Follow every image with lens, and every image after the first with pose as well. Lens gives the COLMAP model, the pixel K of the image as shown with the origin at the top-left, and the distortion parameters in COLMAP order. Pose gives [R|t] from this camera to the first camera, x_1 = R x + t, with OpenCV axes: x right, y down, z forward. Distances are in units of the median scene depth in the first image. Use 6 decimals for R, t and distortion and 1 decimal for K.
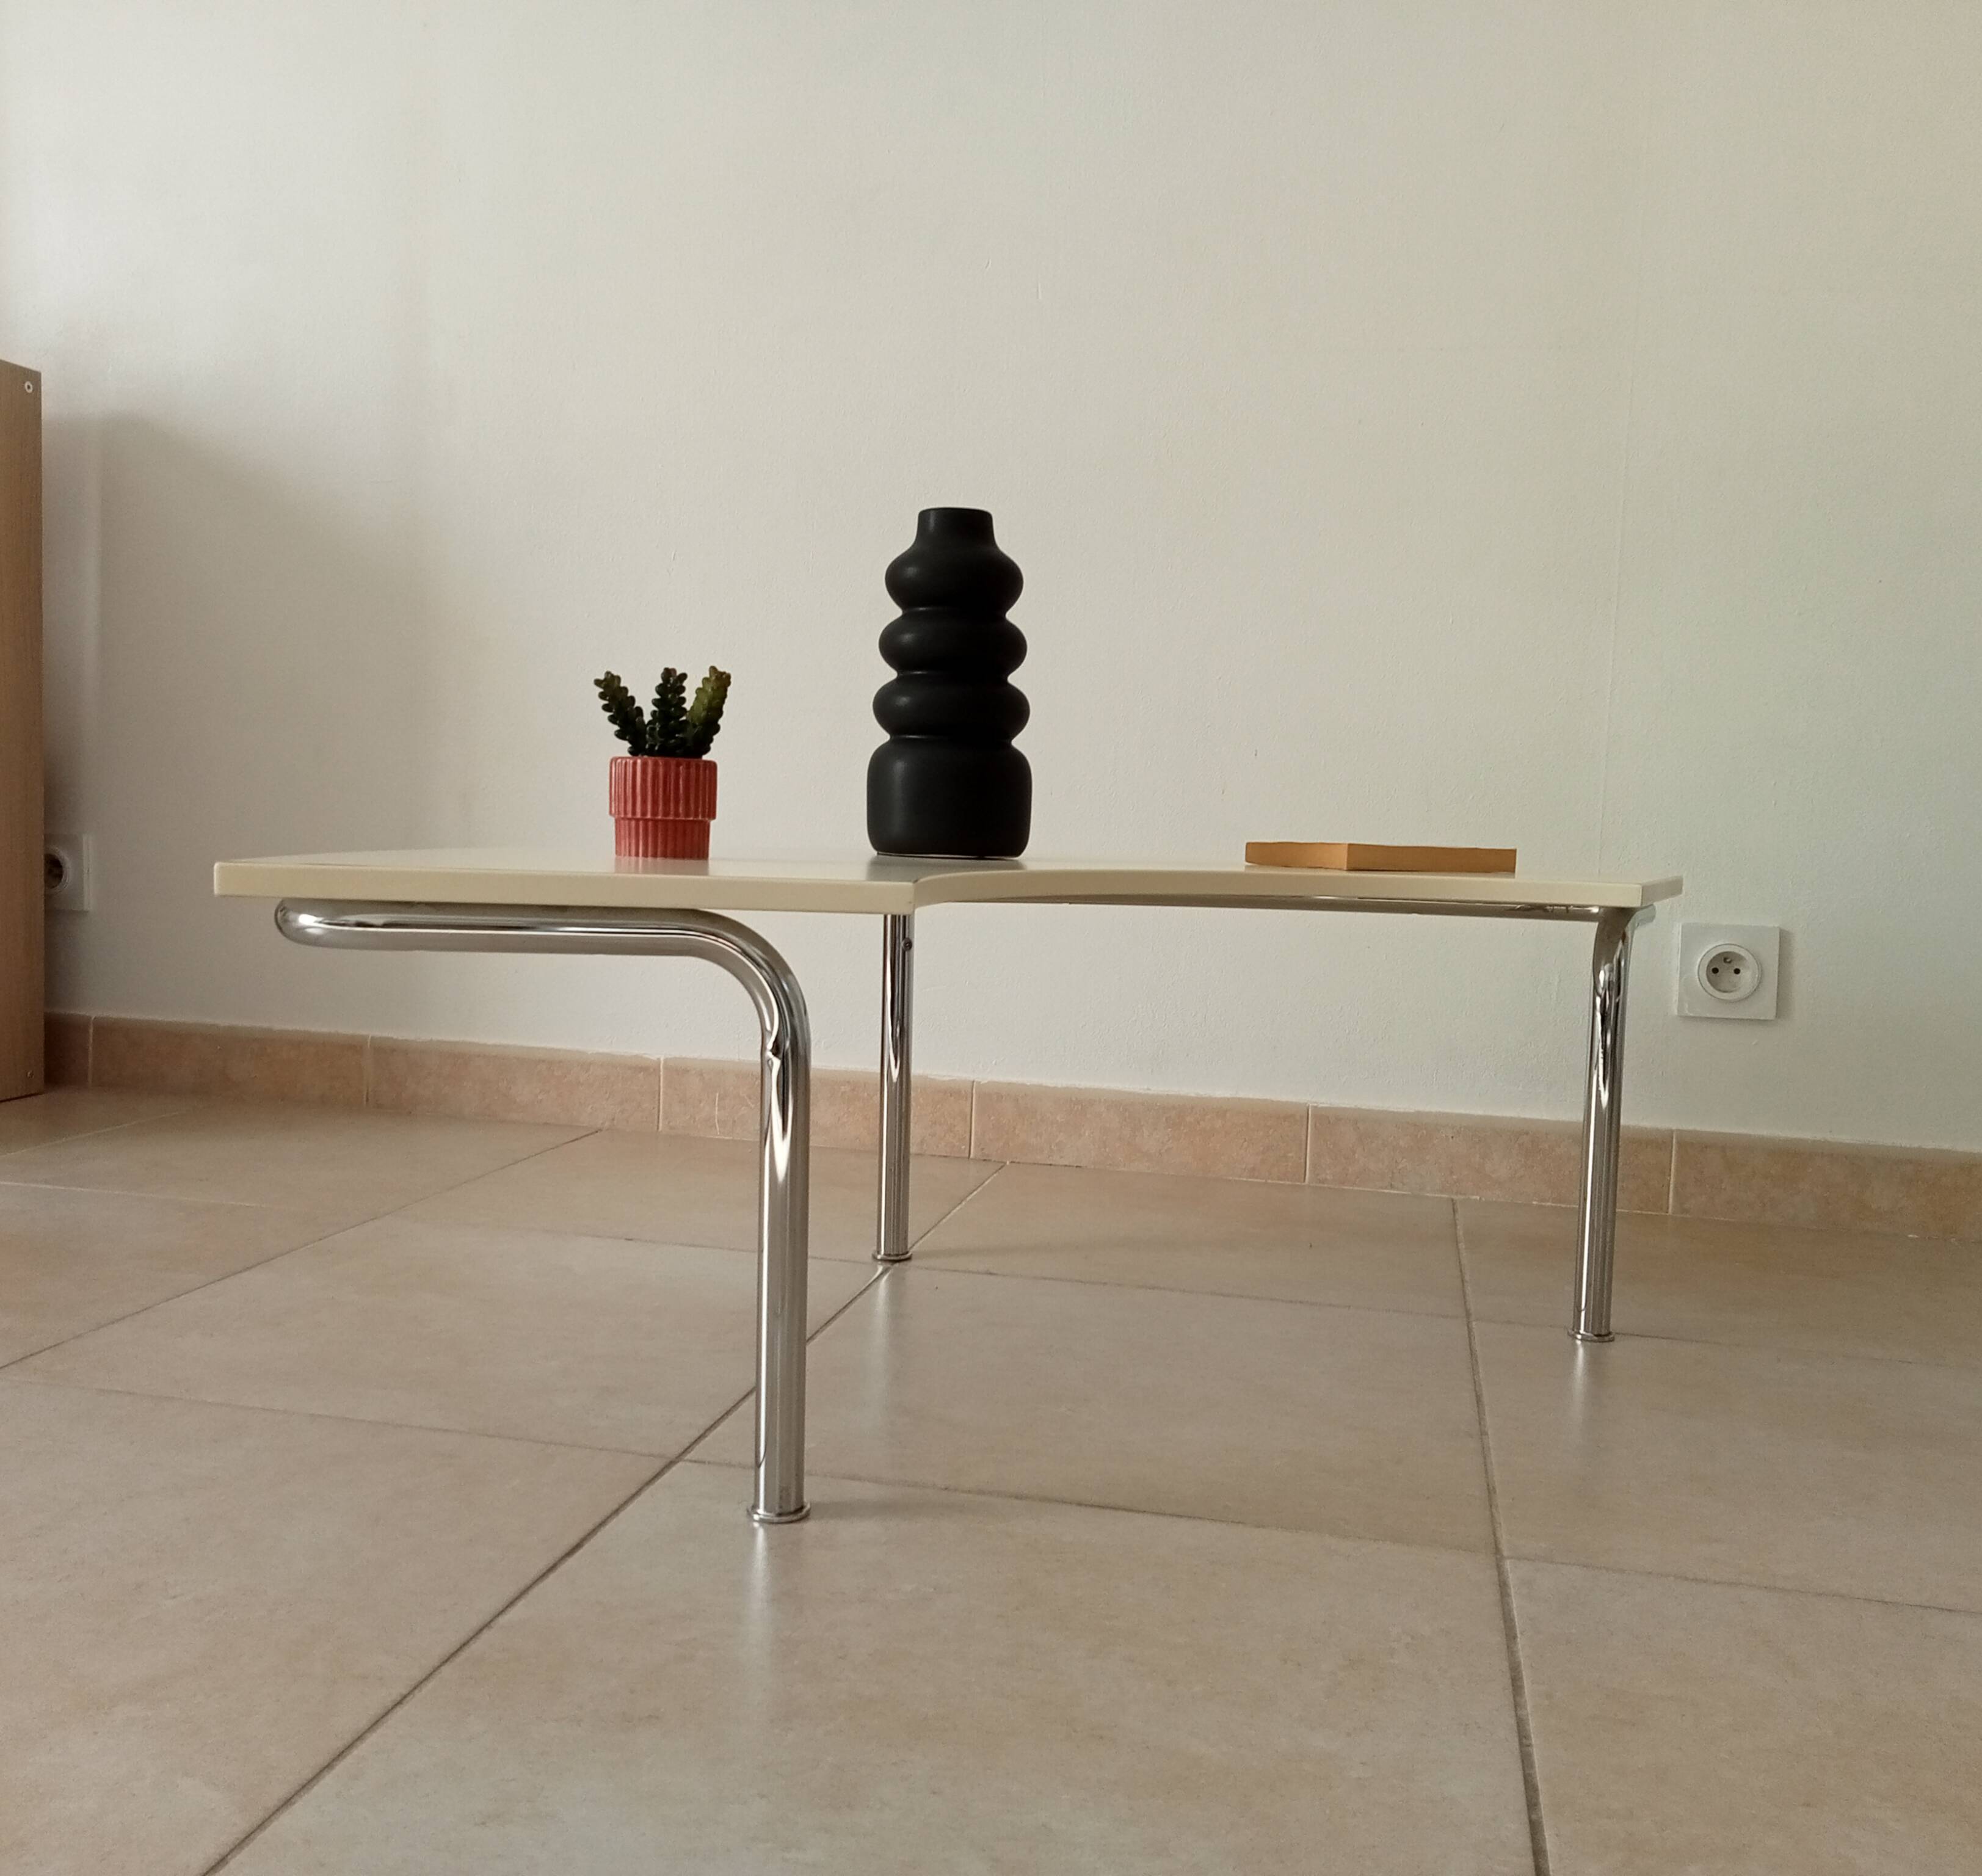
lens RADIAL K [[1880.6, 0, 991.0], [0, 1880.6, 938.0], [0, 0, 1]] dist [0.057025, -0.070708]
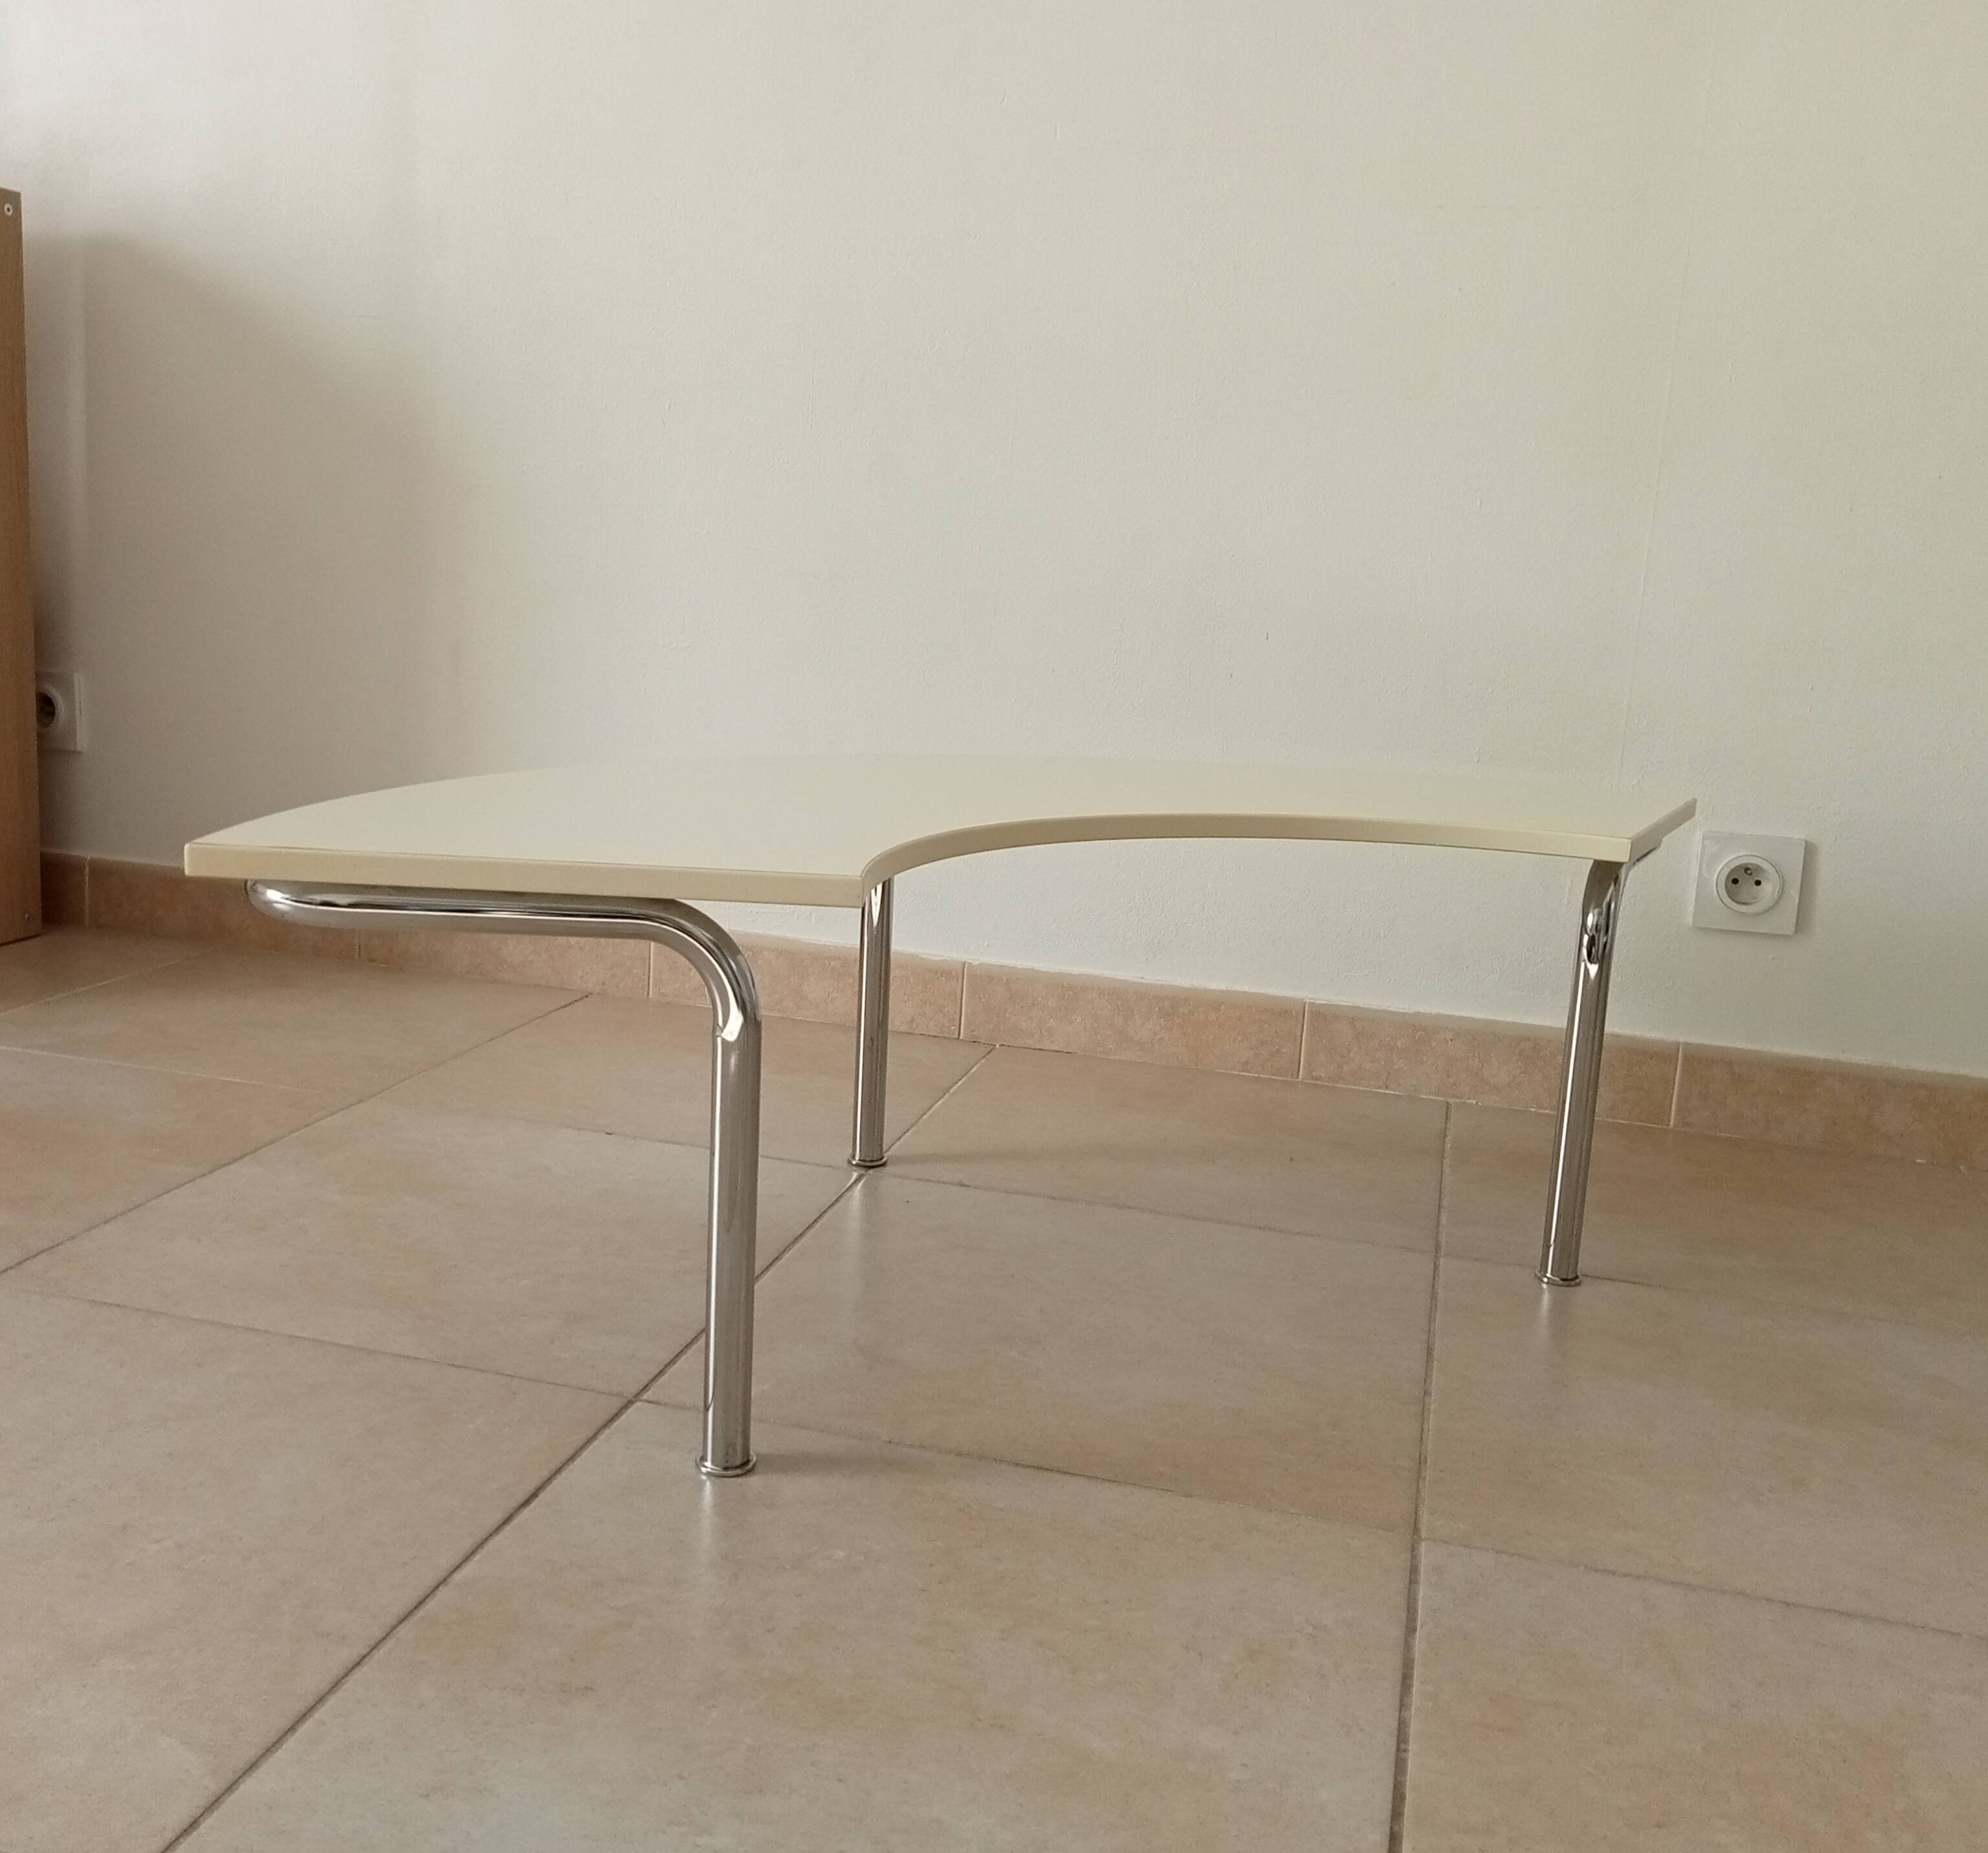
lens RADIAL K [[1993.5, 0, 939.2], [0, 1993.5, 916.9], [0, 0, 1]] dist [0.064766, -0.097150]
pose [[0.998512, 0.030567, -0.045159, 0.025499], [-0.025396, 0.993501, 0.110953, -0.067927], [0.048257, -0.109641, 0.992799, -0.034738]]
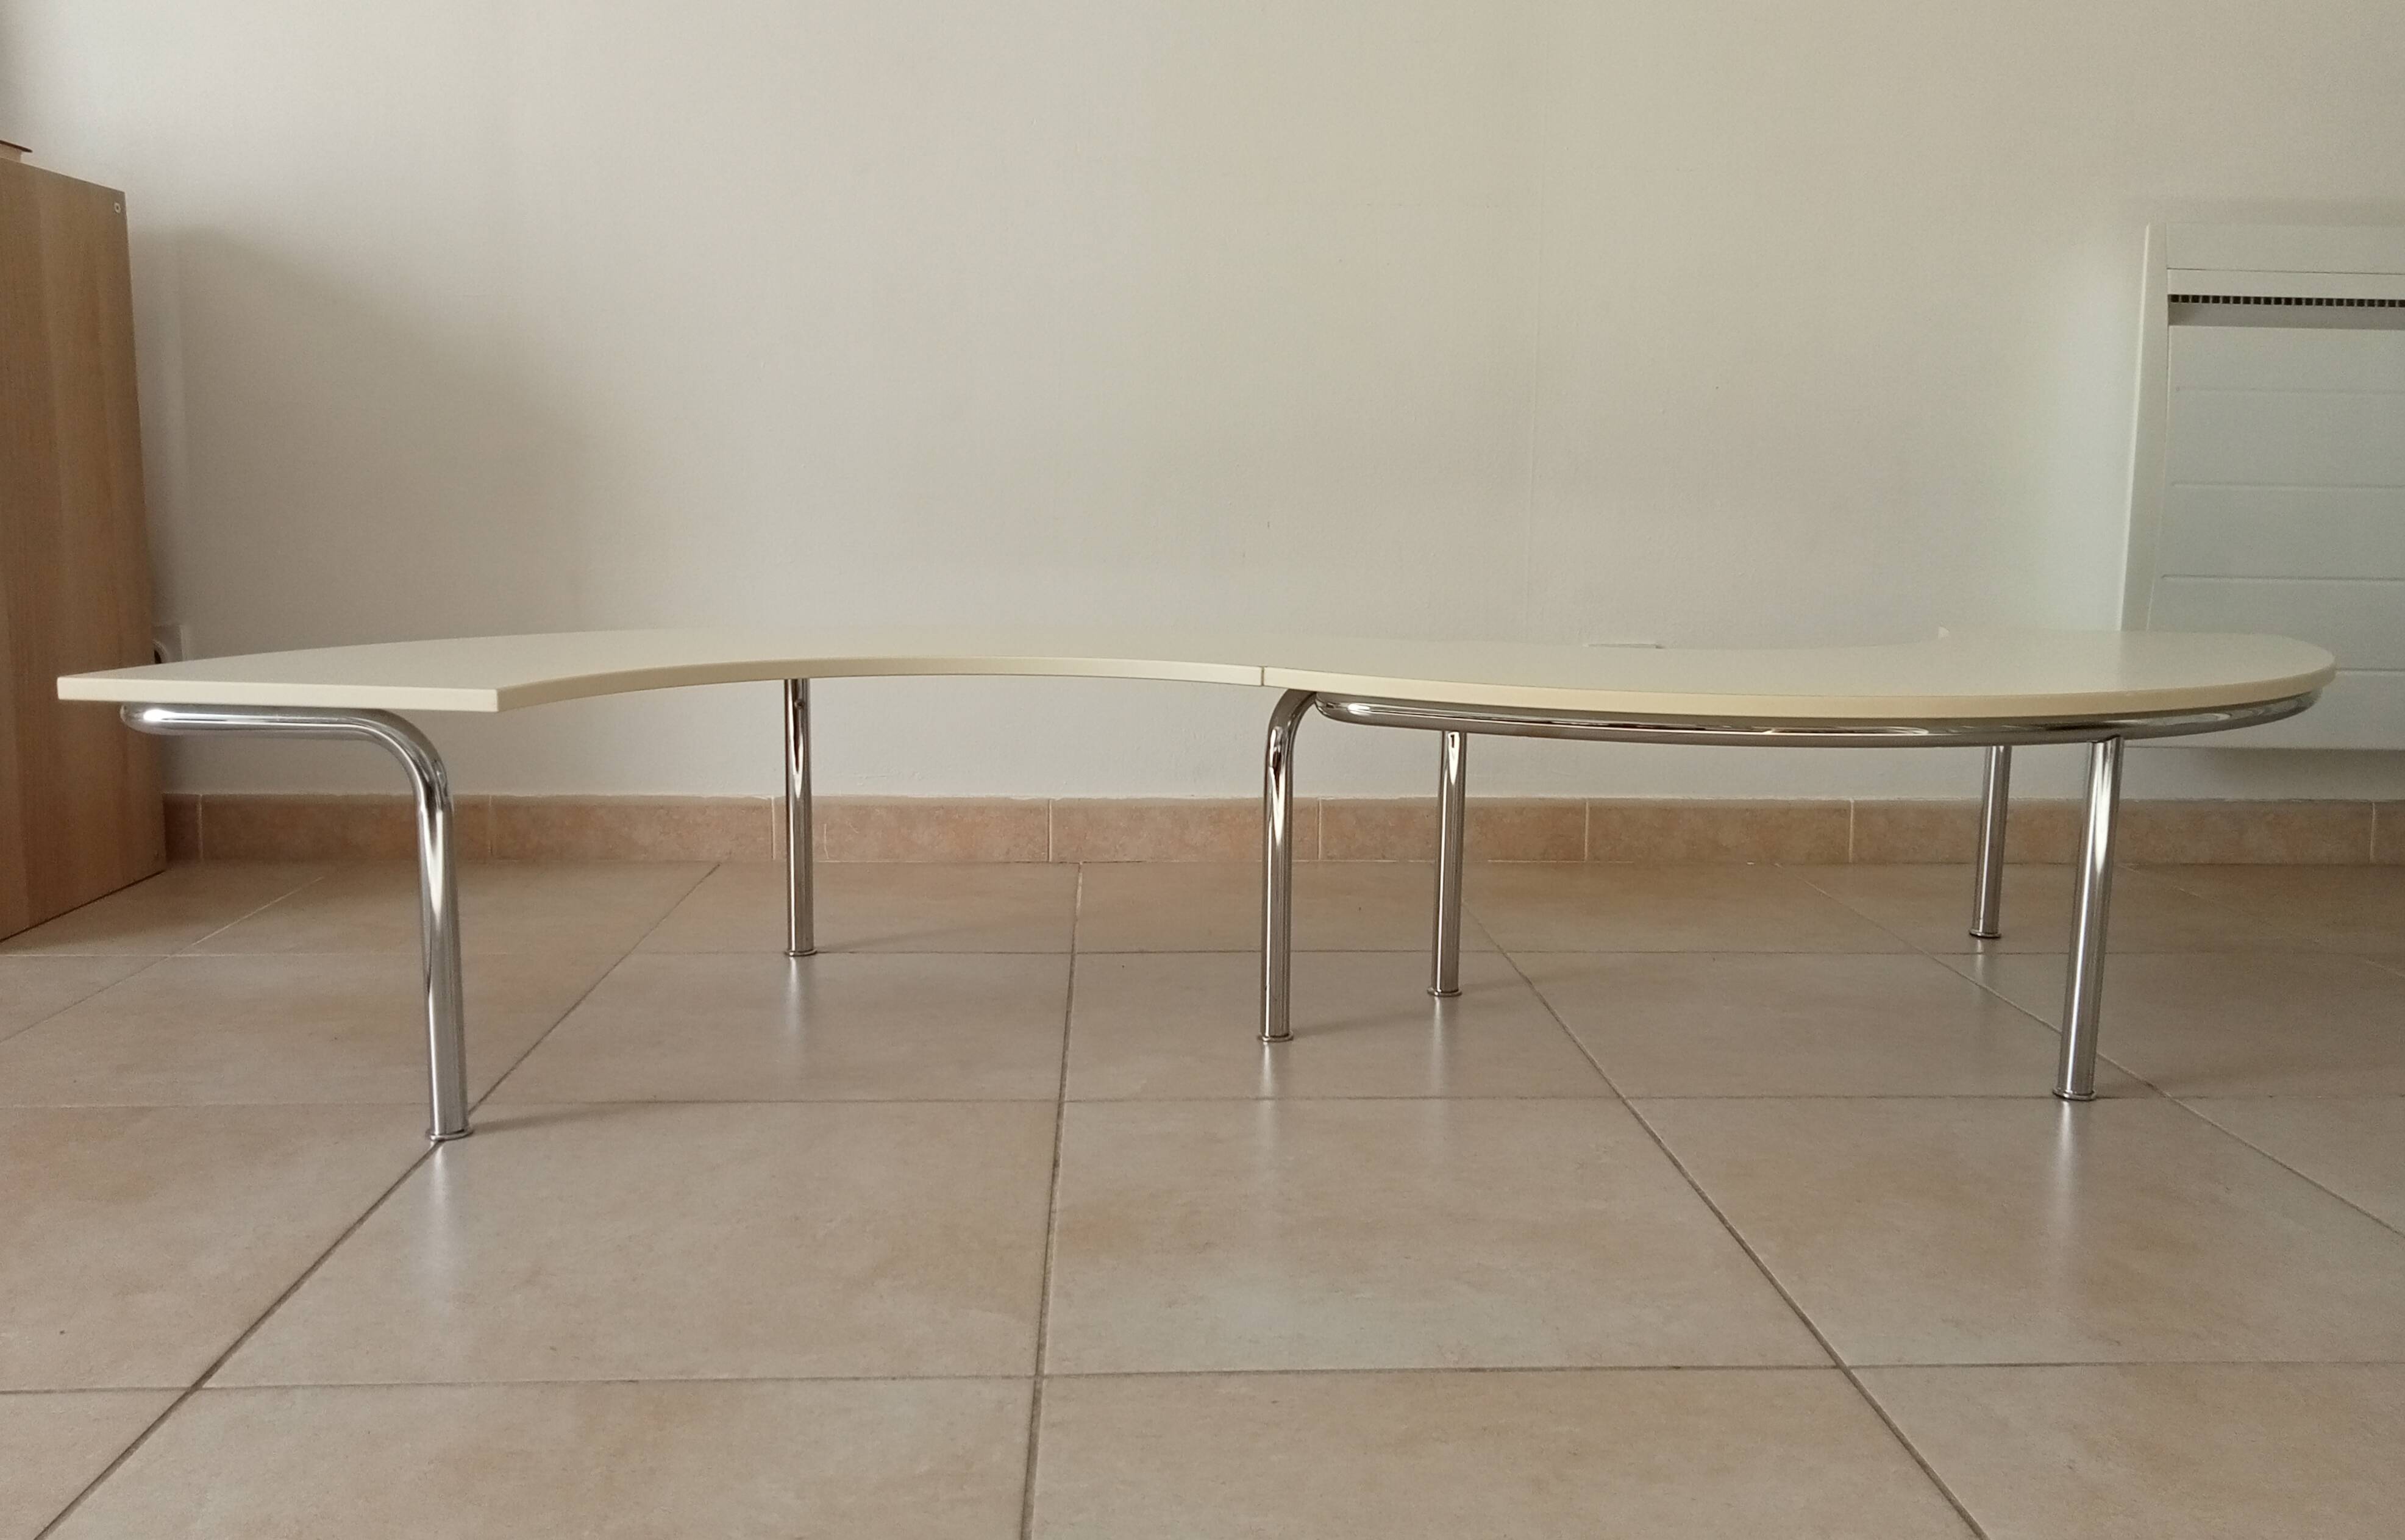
lens RADIAL K [[1879.3, 0, 1204.3], [0, 1879.3, 701.6], [0, 0, 1]] dist [0.045148, -0.033736]
pose [[0.964993, -0.059203, 0.255506, -0.237839], [0.045967, 0.997288, 0.057473, -0.056476], [-0.258216, -0.043716, 0.965098, -0.213642]]
